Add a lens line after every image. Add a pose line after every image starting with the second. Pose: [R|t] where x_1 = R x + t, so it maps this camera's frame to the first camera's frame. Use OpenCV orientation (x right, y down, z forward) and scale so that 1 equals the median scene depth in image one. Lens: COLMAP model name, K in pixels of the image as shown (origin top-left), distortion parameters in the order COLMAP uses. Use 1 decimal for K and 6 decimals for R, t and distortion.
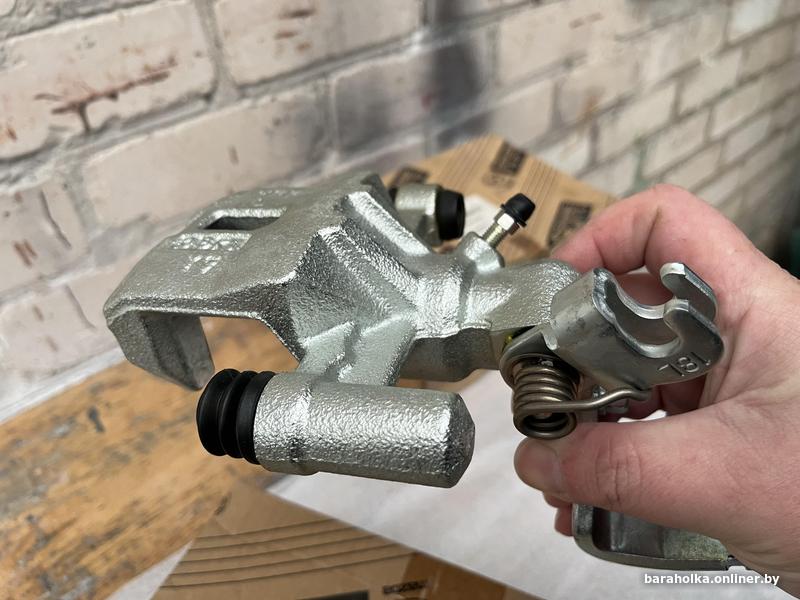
lens RADIAL K [[625.0, 0, 408.0], [0, 625.0, 292.7], [0, 0, 1]] dist [0.072162, -0.140501]
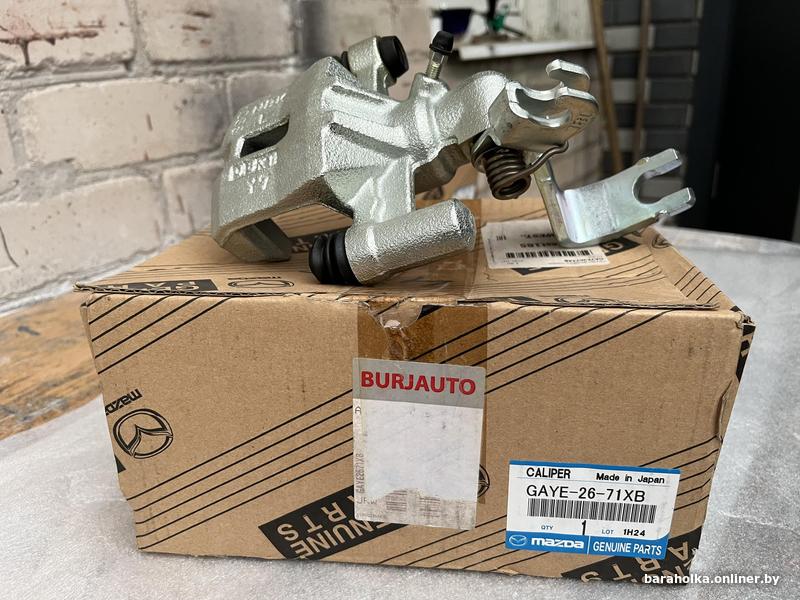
lens RADIAL K [[618.2, 0, 400.0], [0, 618.2, 300.0], [0, 0, 1]] dist [0.077013, -0.139290]
pose [[0.959507, -0.100192, 0.263265, -0.192344], [0.174083, 0.945678, -0.274570, 0.523831], [-0.221454, 0.309282, 0.924826, -0.037871]]
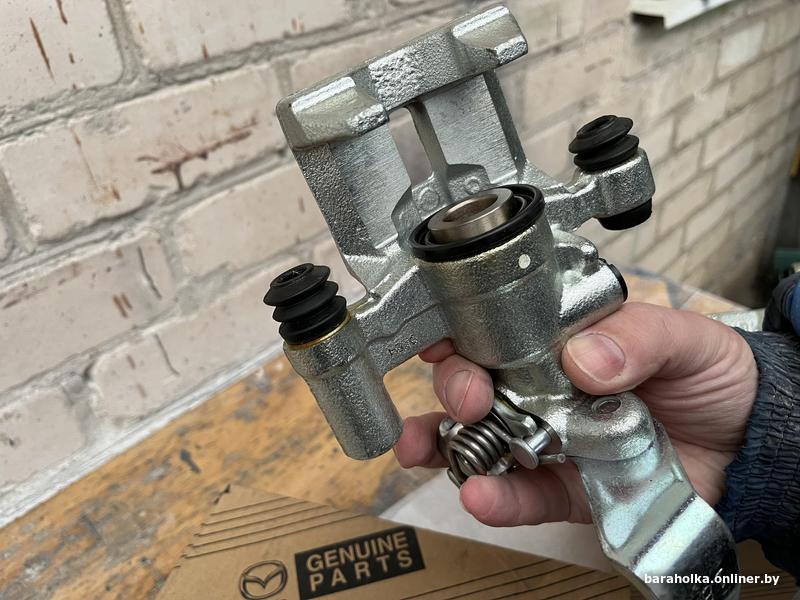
lens RADIAL K [[623.7, 0, 400.0], [0, 623.7, 300.0], [0, 0, 1]] dist [0.048697, -0.099252]
pose [[0.998677, -0.040482, 0.031695, -0.168427], [0.041670, 0.998418, -0.037761, -0.012011], [-0.030117, 0.039032, 0.998784, -0.060448]]
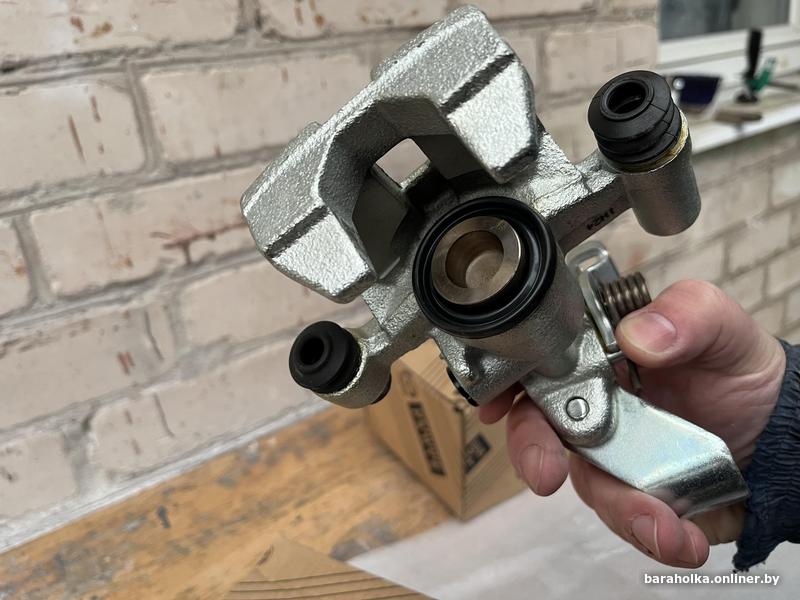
lens RADIAL K [[623.7, 0, 400.0], [0, 623.7, 300.0], [0, 0, 1]] dist [0.048697, -0.099252]
pose [[0.991584, -0.005769, -0.129338, 0.052969], [-0.029342, 0.962997, -0.267909, 0.118447], [0.126098, 0.269449, 0.954723, -0.087081]]
